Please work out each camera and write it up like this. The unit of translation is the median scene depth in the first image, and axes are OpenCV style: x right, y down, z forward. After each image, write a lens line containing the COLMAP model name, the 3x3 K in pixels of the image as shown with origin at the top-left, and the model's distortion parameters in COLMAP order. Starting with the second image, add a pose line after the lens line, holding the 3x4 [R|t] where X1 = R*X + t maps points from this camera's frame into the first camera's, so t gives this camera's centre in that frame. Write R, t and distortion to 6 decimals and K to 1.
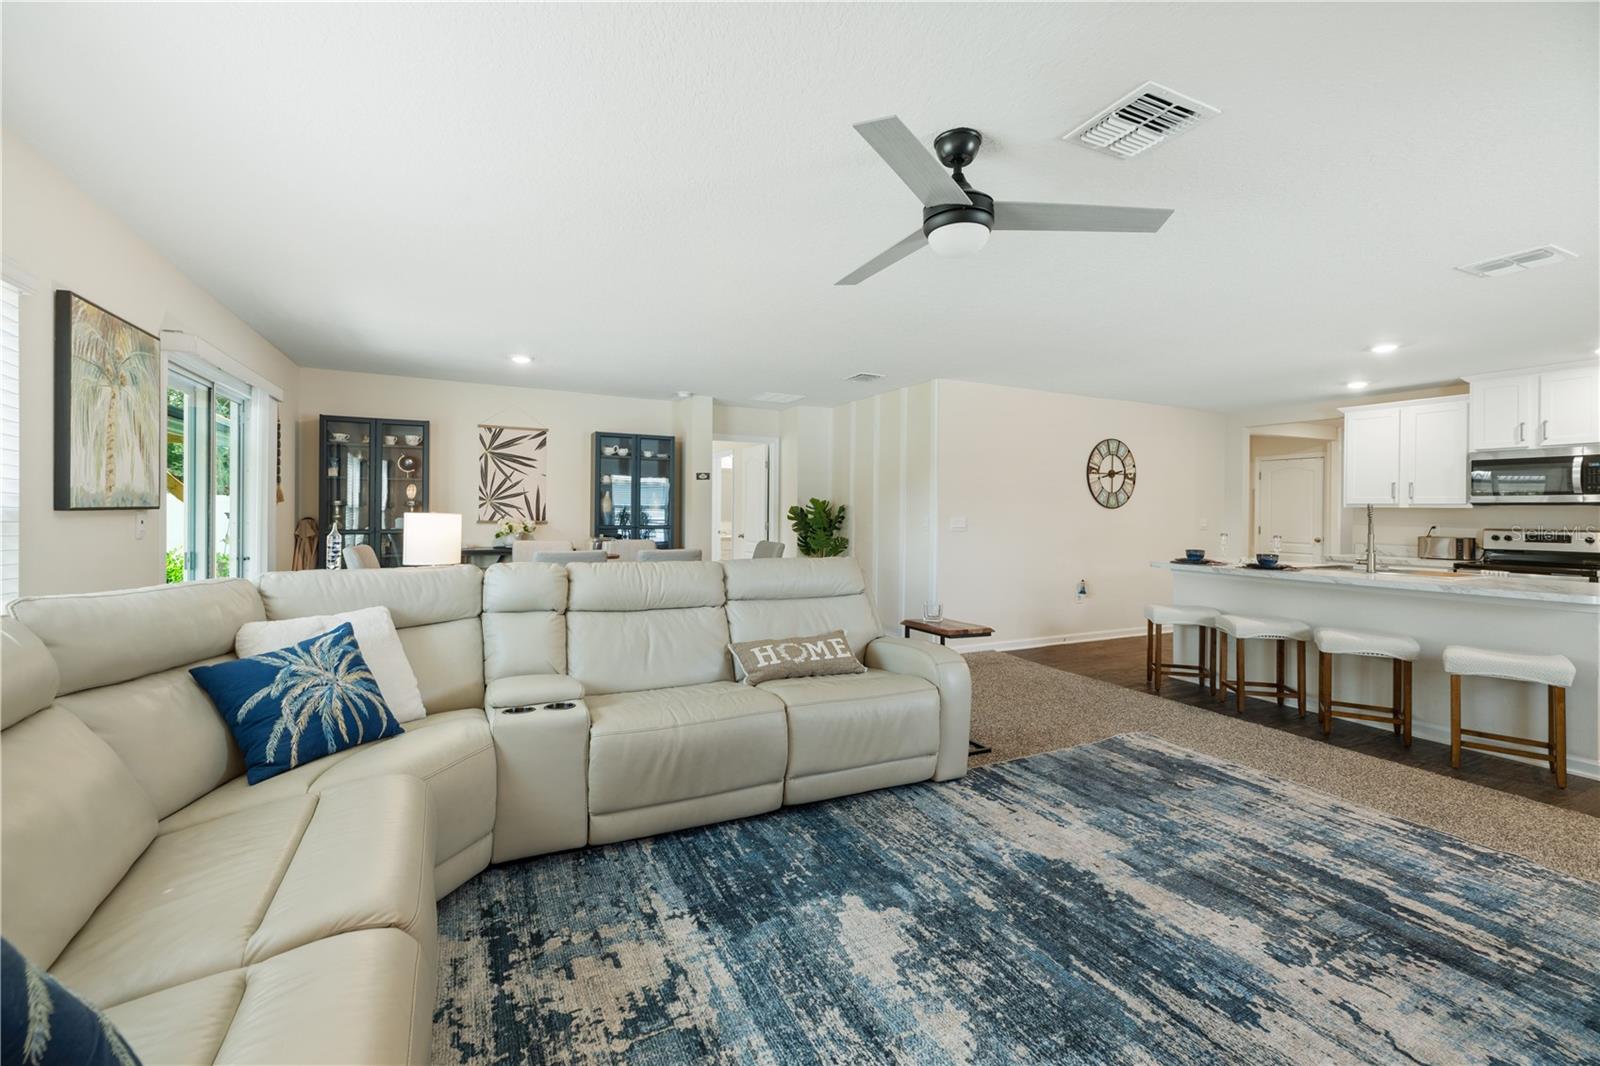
lens RADIAL K [[662.8, 0, 801.8], [0, 662.8, 516.2], [0, 0, 1]] dist [0.001288, 0.000099]
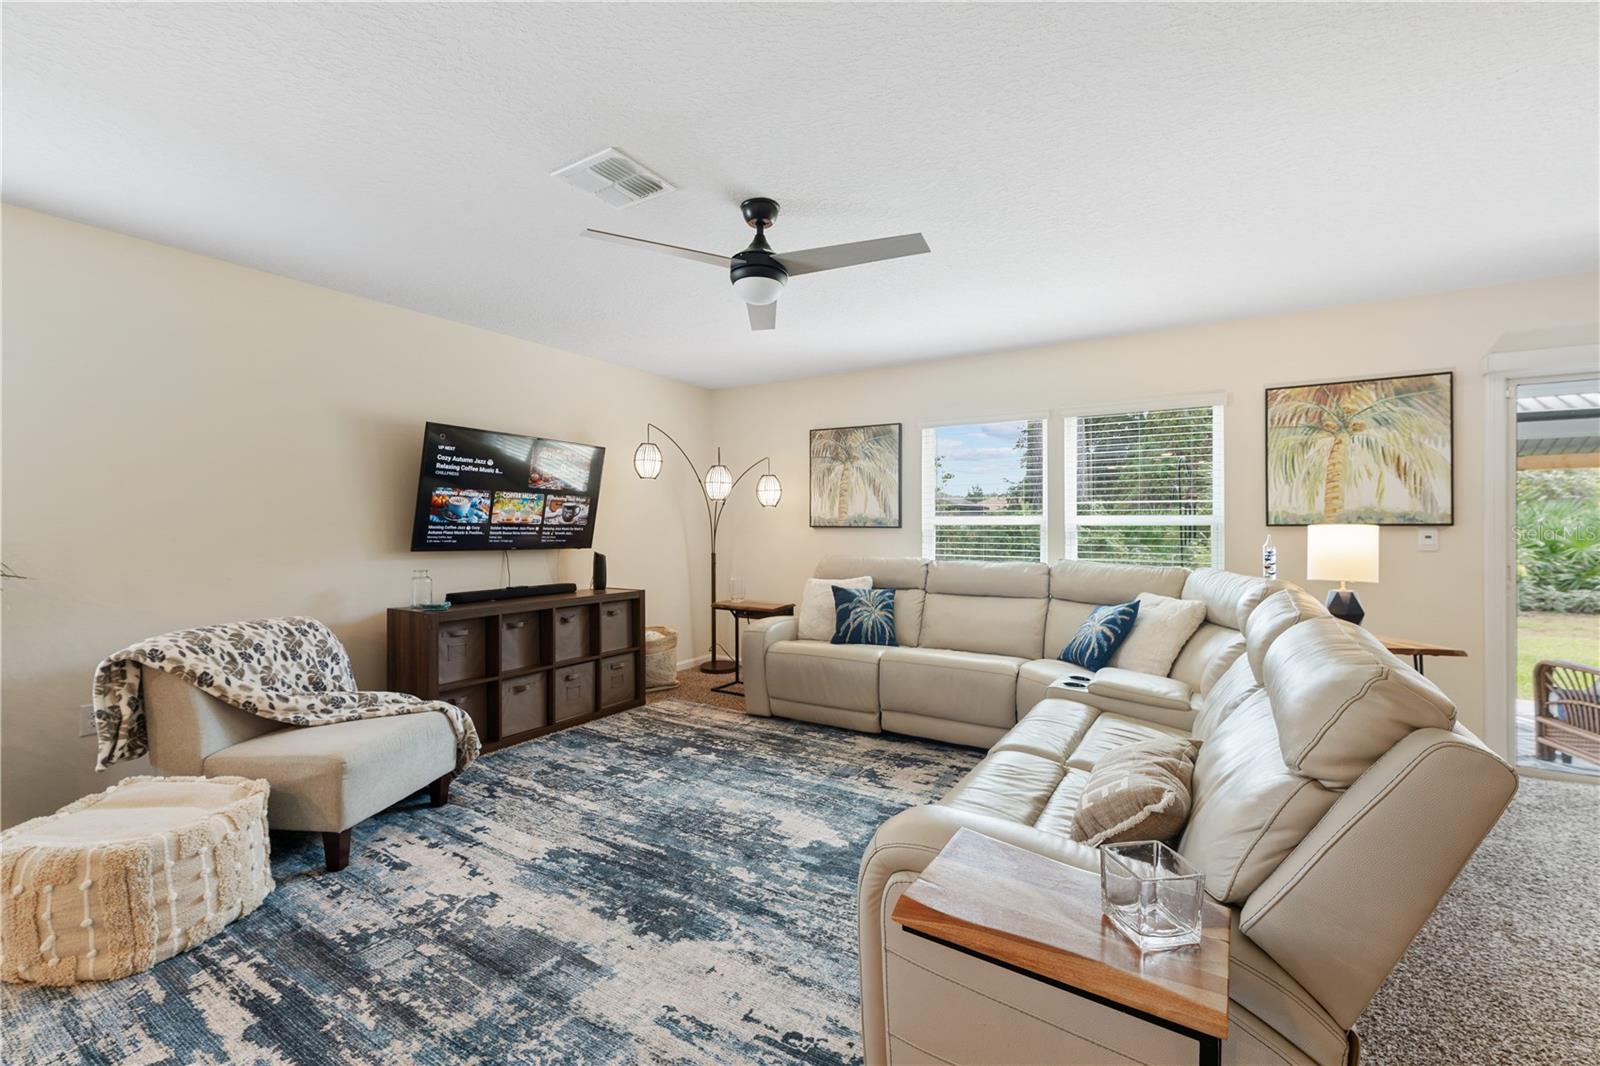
lens RADIAL K [[693.5, 0, 797.2], [0, 693.5, 528.7], [0, 0, 1]] dist [-0.005527, -0.000415]
pose [[-0.853947, -0.011685, -0.520228, 0.716837], [-0.016820, 0.999845, 0.005152, 0.010079], [0.520087, 0.013150, -0.854012, 1.822575]]
